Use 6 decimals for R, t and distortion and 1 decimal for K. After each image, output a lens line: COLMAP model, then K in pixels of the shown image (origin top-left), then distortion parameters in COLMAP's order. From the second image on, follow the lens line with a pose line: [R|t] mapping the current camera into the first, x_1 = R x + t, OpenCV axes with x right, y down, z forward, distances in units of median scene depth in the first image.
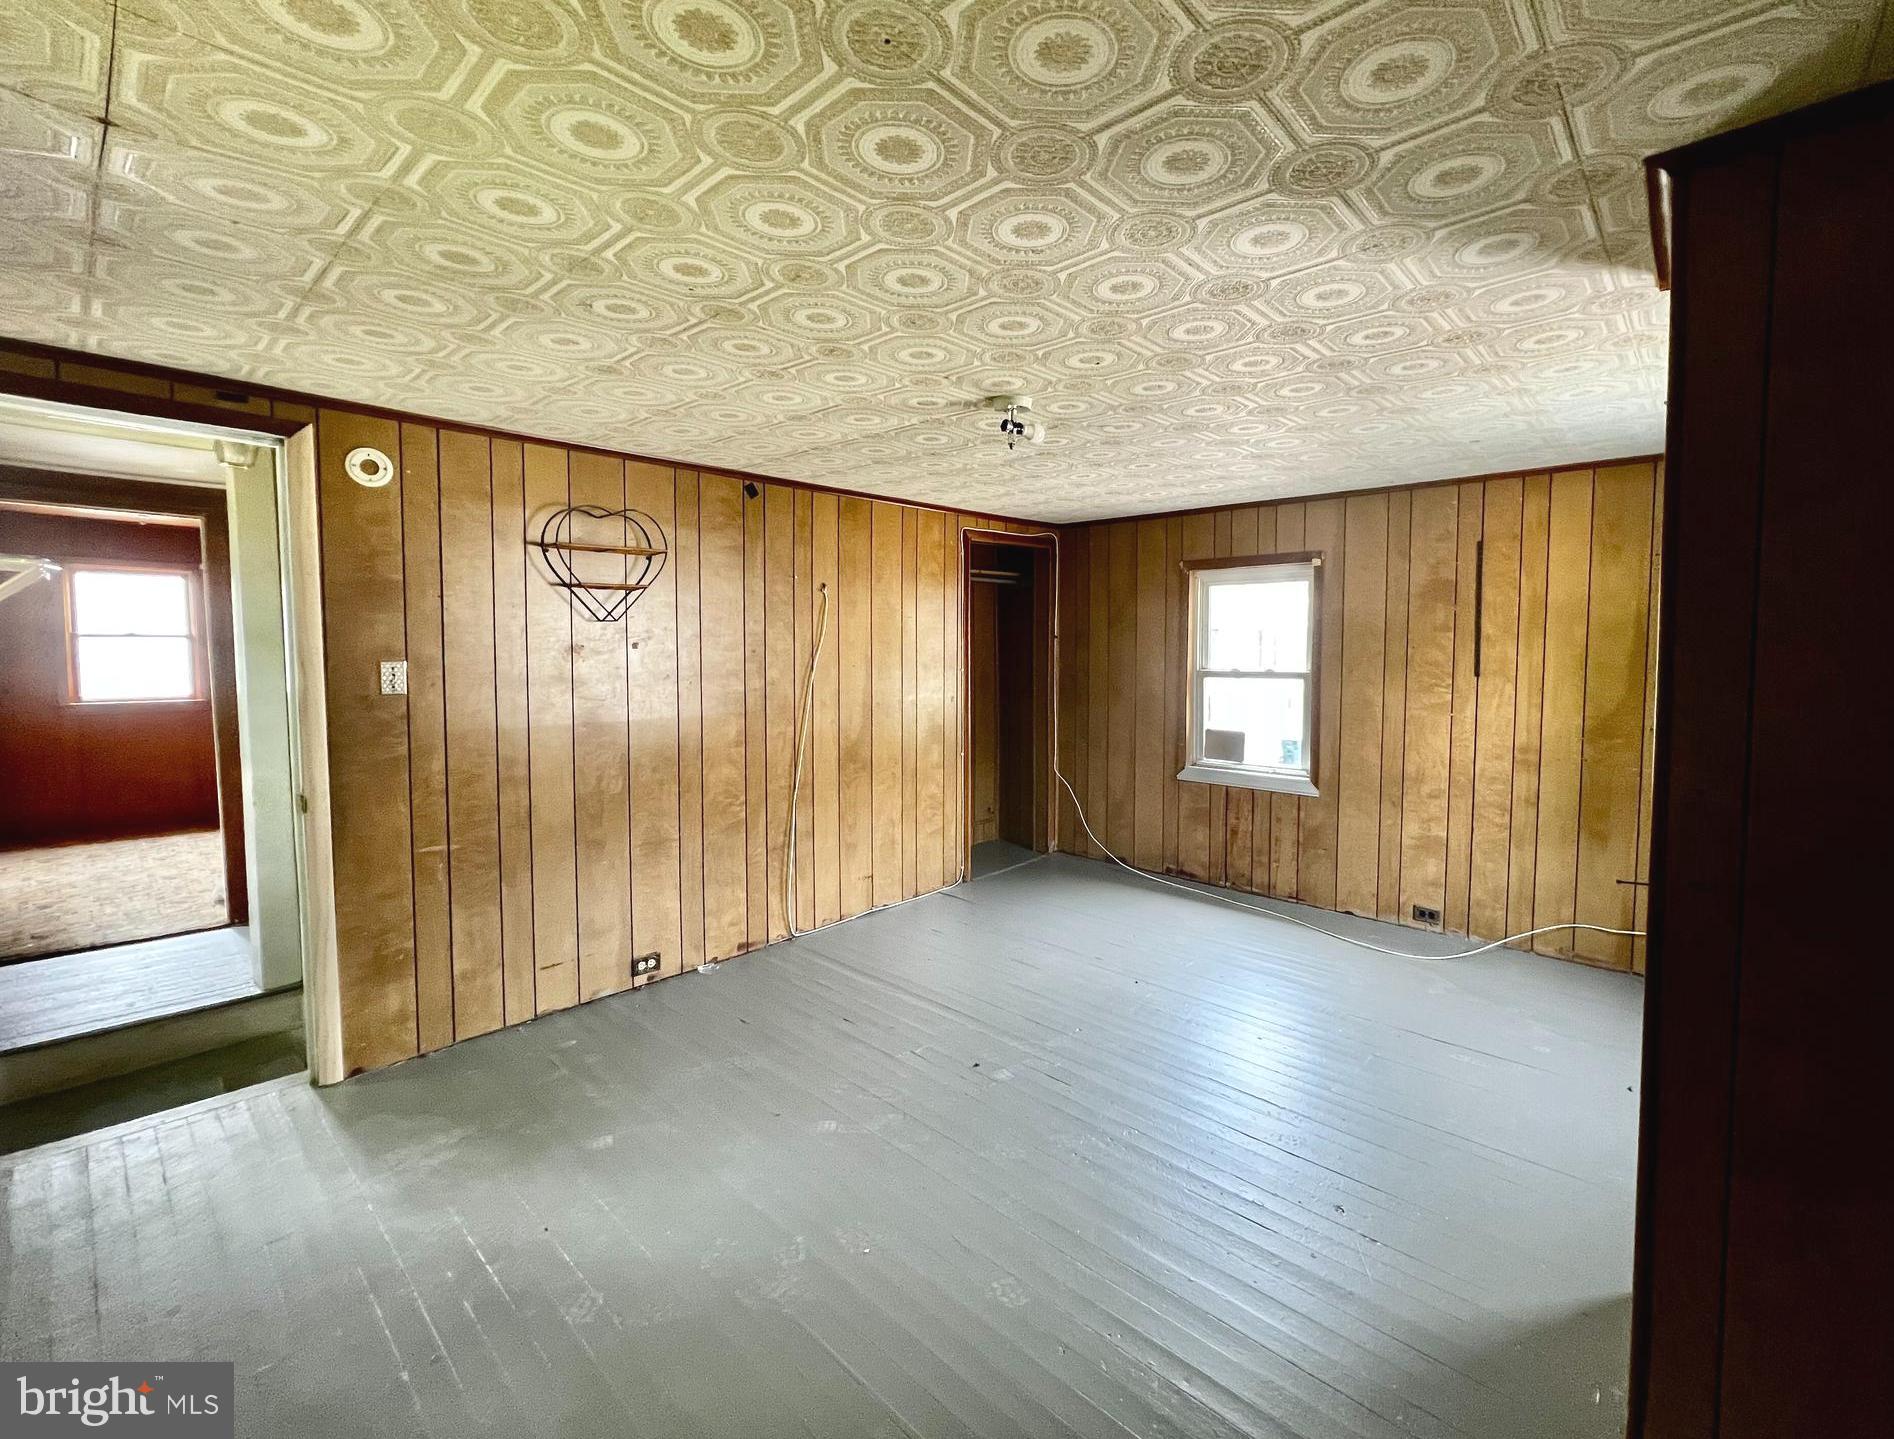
lens RADIAL K [[823.9, 0, 944.9], [0, 823.9, 692.0], [0, 0, 1]] dist [-0.000388, -0.000008]
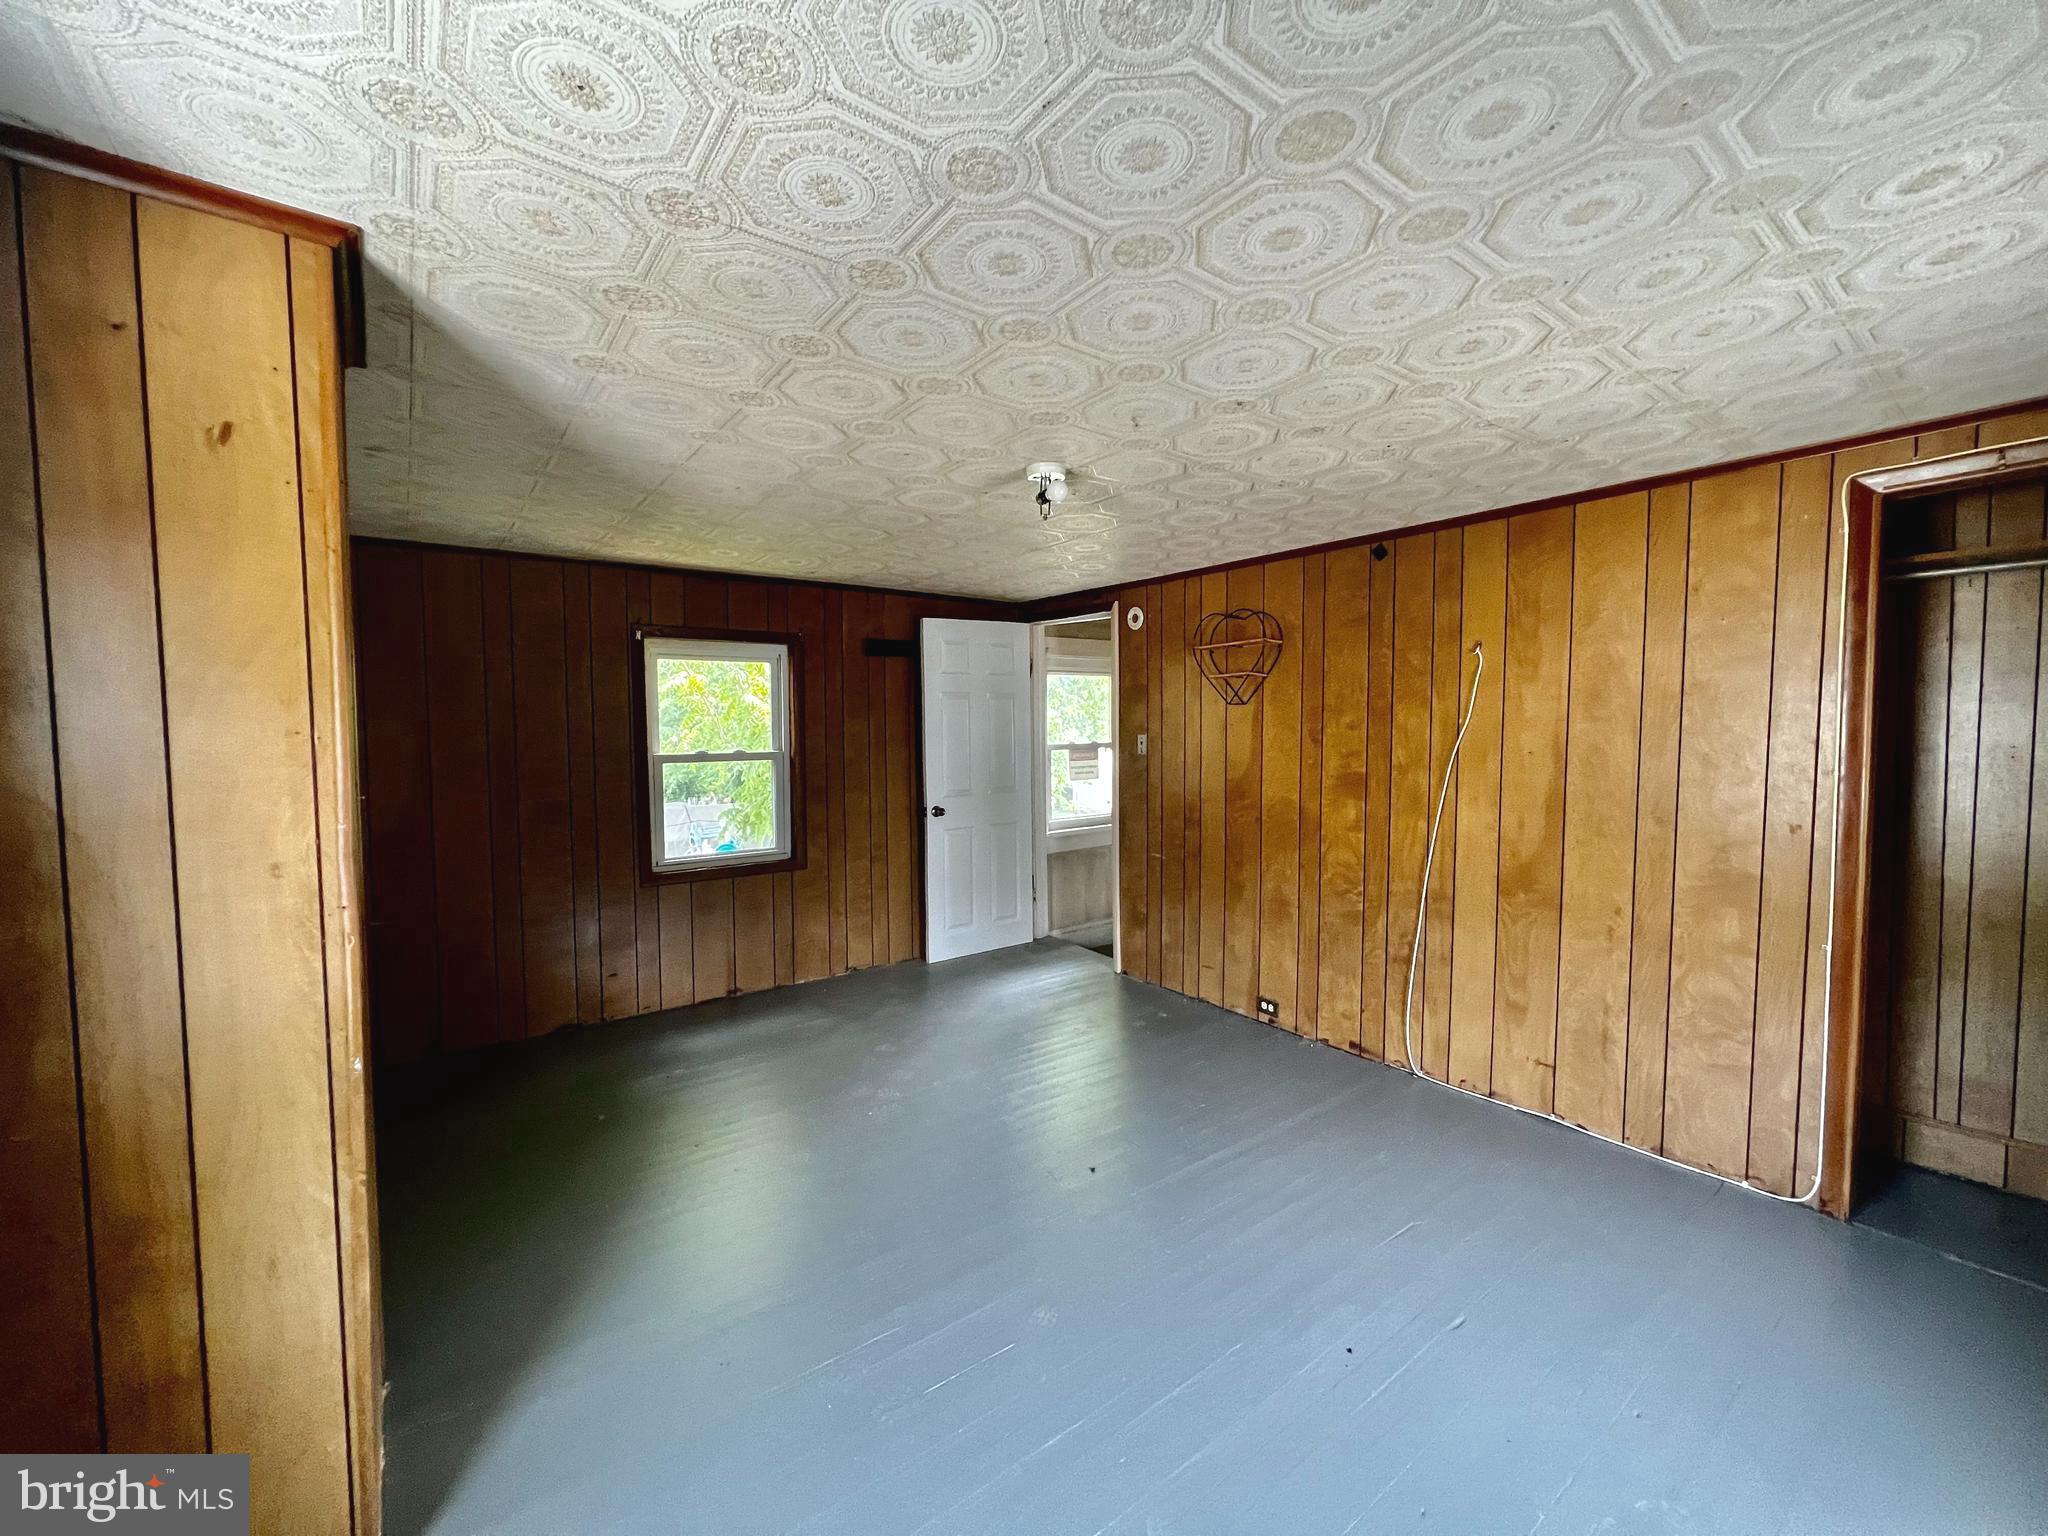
lens RADIAL K [[817.6, 0, 1021.2], [0, 817.6, 768.2], [0, 0, 1]] dist [-0.001704, 0.000576]
pose [[-0.163135, 0.057674, -0.984917, 0.732645], [-0.048092, 0.996638, 0.066326, -0.050103], [0.985431, 0.058186, -0.159813, 0.778978]]
